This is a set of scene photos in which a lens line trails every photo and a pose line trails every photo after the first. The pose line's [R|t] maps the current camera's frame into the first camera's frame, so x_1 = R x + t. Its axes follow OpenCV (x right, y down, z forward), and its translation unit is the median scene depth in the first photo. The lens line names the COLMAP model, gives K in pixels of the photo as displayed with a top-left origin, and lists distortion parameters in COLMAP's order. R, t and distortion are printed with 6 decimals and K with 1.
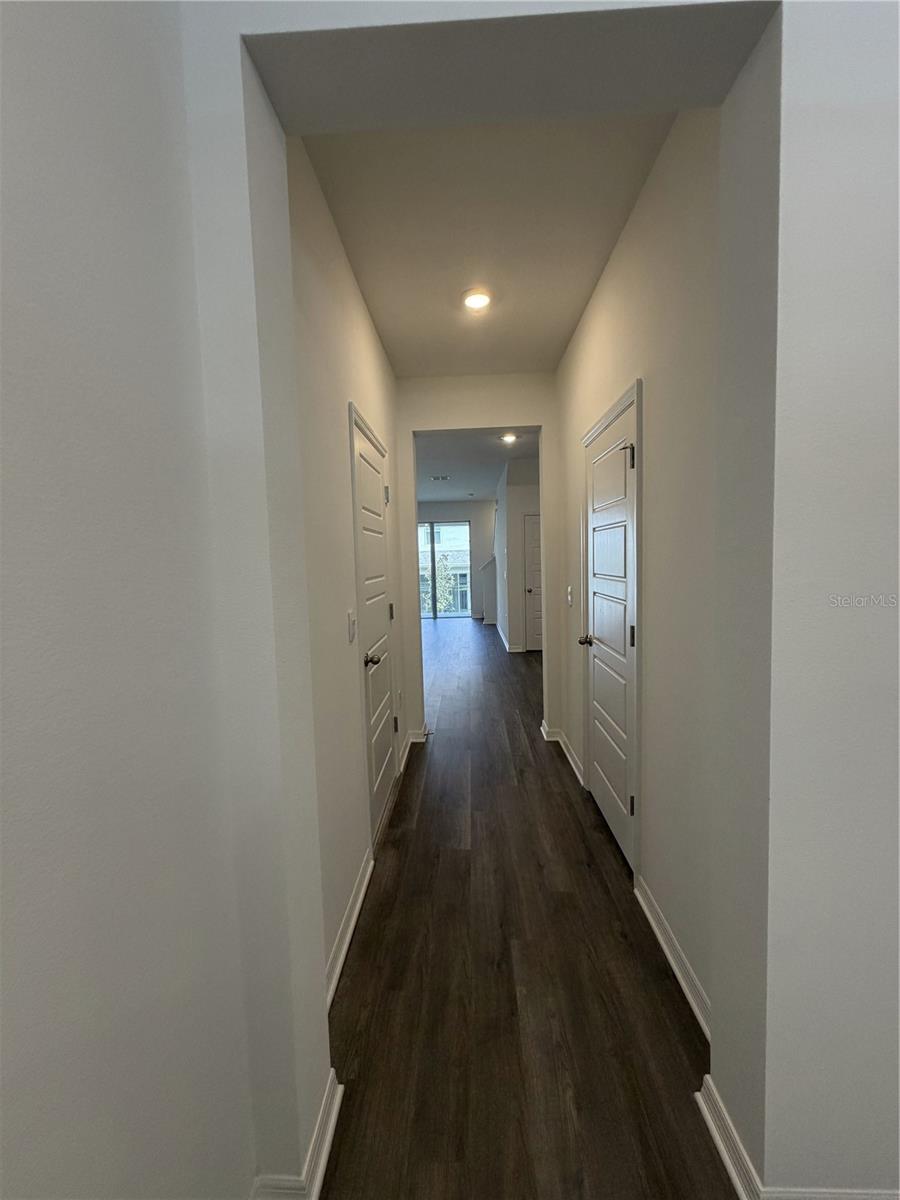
lens RADIAL K [[472.6, 0, 450.1], [0, 472.6, 595.1], [0, 0, 1]] dist [-0.003762, -0.000481]
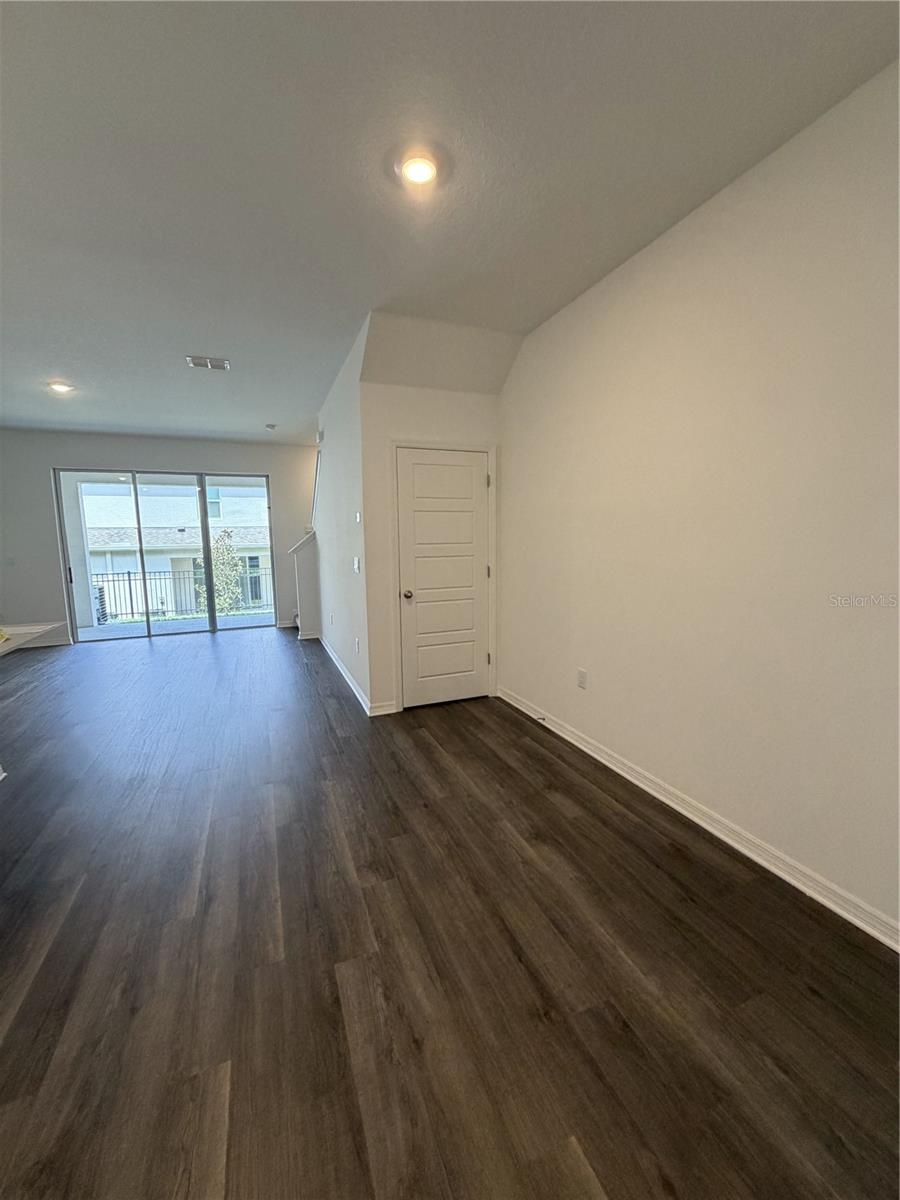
lens RADIAL K [[472.6, 0, 450.1], [0, 472.6, 595.1], [0, 0, 1]] dist [-0.003762, -0.000481]
pose [[0.910390, -0.029250, 0.412717, -0.002889], [0.013691, 0.999081, 0.040608, -0.018743], [-0.413526, -0.031318, 0.909954, 0.317032]]
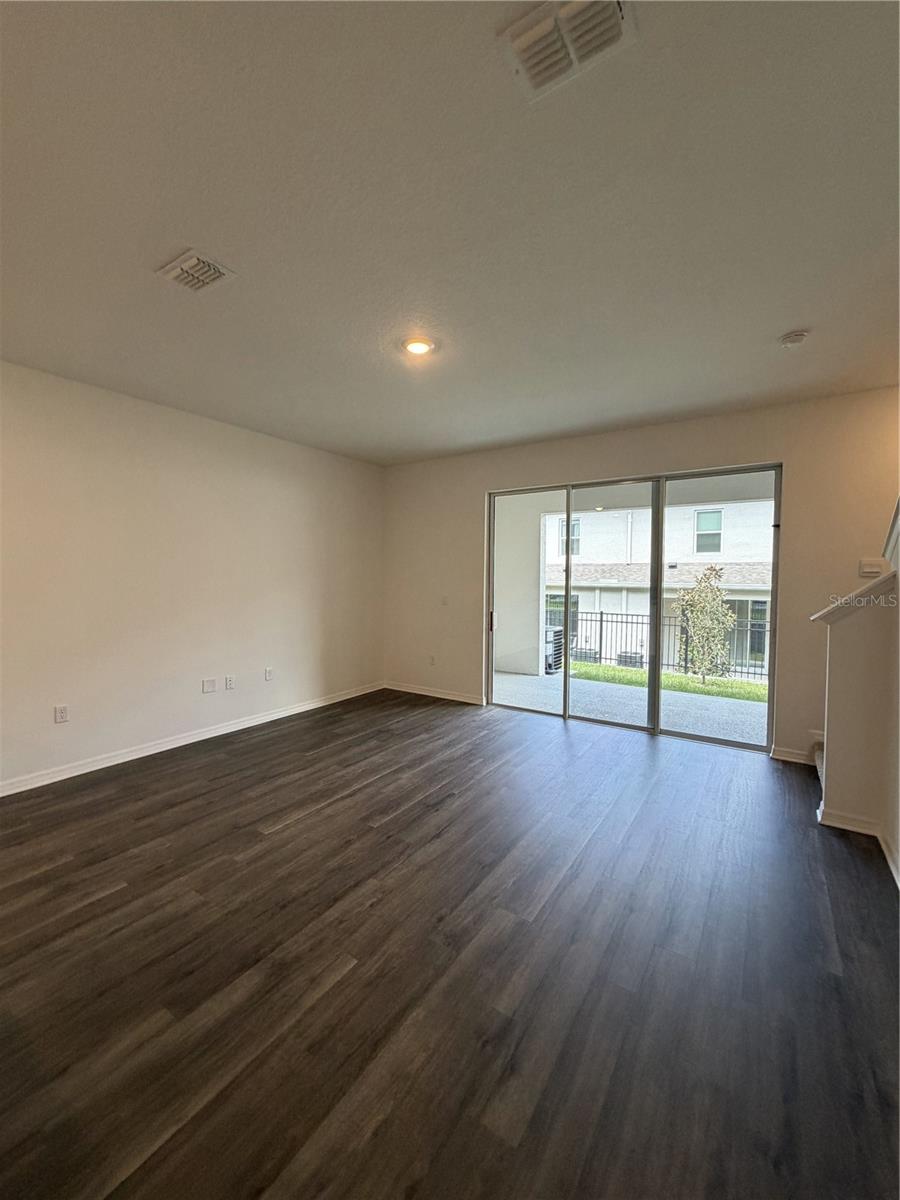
lens RADIAL K [[472.6, 0, 450.1], [0, 472.6, 595.1], [0, 0, 1]] dist [-0.003762, -0.000481]
pose [[0.847723, 0.063572, -0.526616, 0.023046], [-0.075681, 0.997131, -0.001456, -0.046260], [0.525013, 0.041089, 0.850102, 0.587064]]
